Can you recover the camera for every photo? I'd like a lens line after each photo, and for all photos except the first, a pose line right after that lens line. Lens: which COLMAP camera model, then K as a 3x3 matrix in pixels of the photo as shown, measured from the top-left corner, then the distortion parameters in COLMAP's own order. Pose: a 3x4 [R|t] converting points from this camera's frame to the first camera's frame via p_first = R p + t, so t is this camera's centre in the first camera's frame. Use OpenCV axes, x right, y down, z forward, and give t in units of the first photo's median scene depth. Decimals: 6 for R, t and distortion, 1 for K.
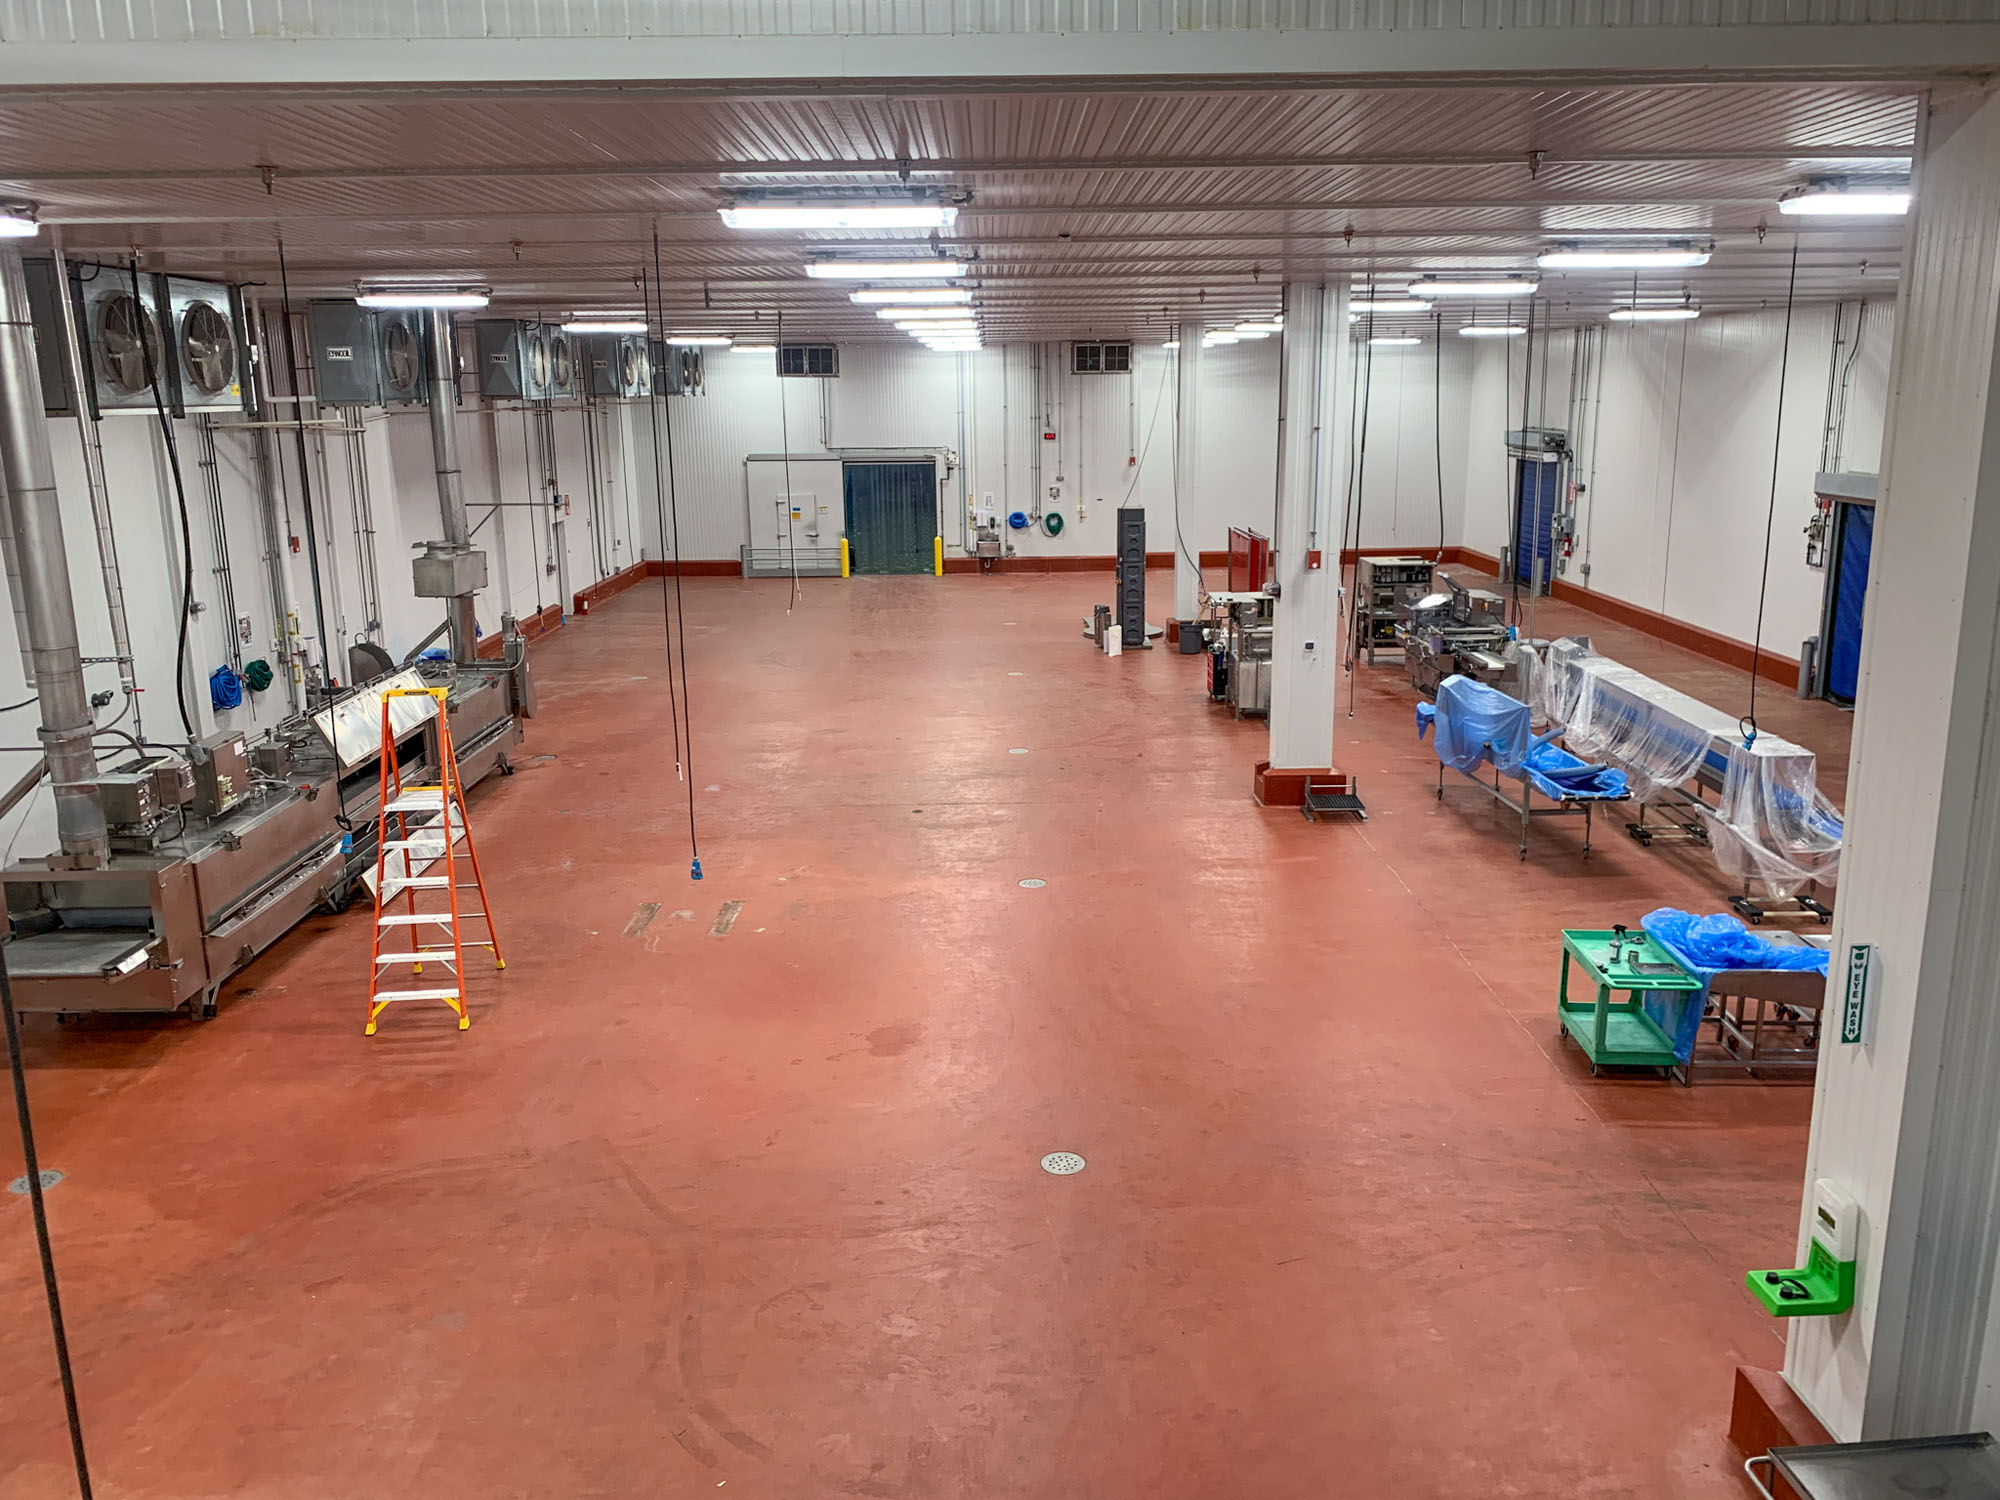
lens RADIAL K [[1538.8, 0, 1016.1], [0, 1538.8, 751.1], [0, 0, 1]] dist [0.057699, -0.084658]
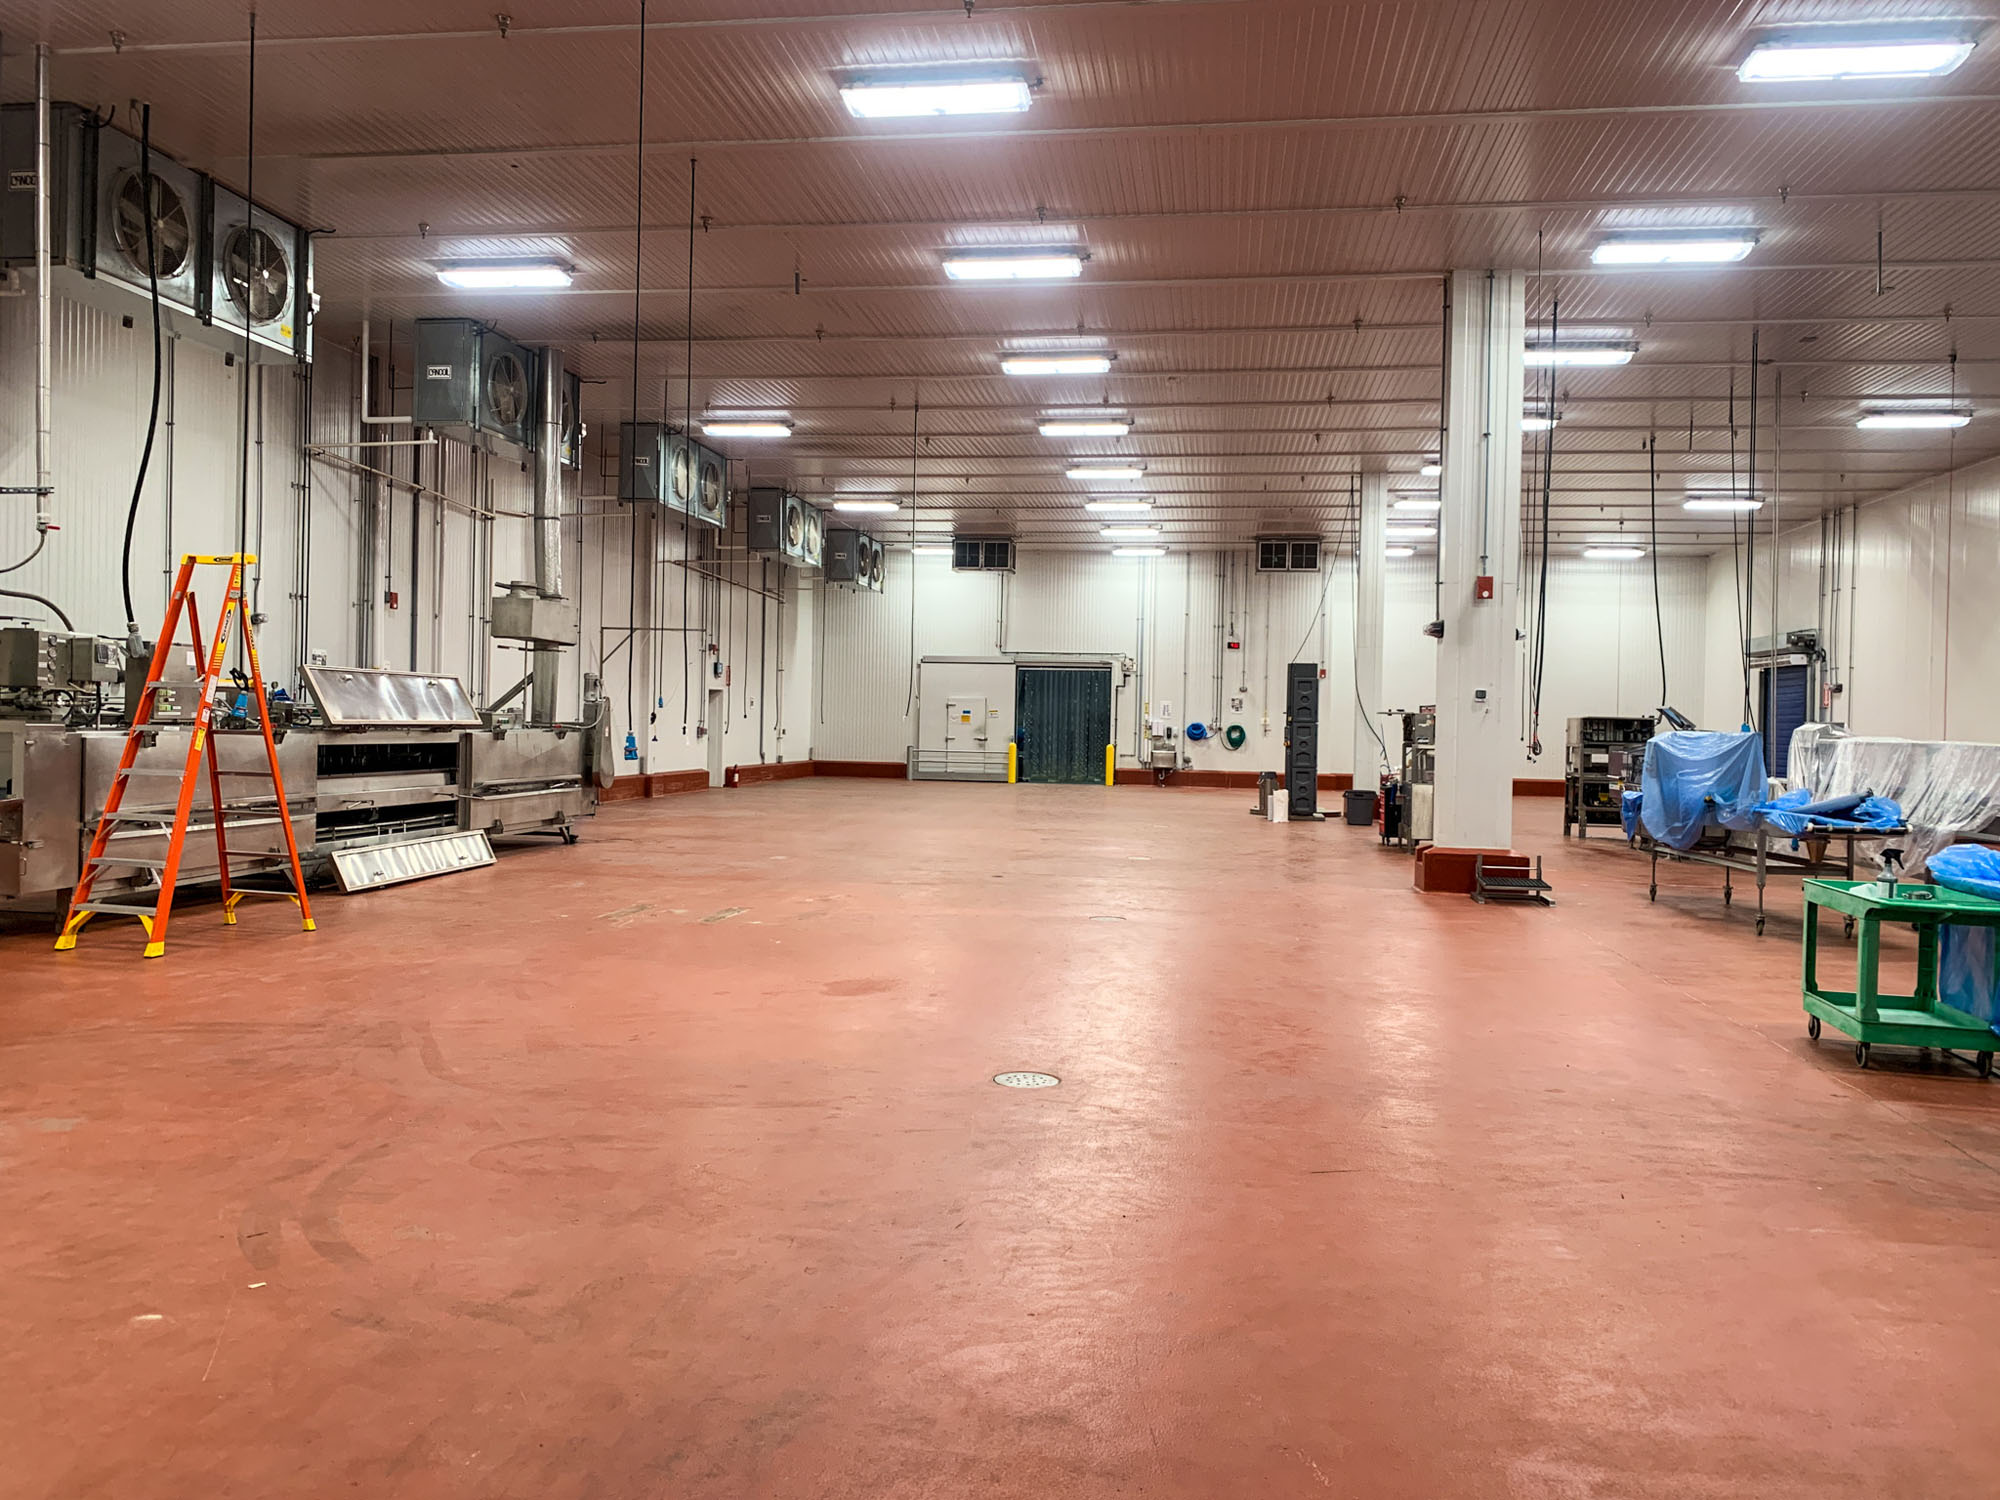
lens RADIAL K [[1538.8, 0, 988.2], [0, 1538.8, 745.9], [0, 0, 1]] dist [0.057699, -0.084658]
pose [[0.986261, 0.035585, -0.161319, 0.032885], [-0.068832, 0.976239, -0.205472, 0.072966], [0.150174, 0.213753, 0.965276, 0.084330]]
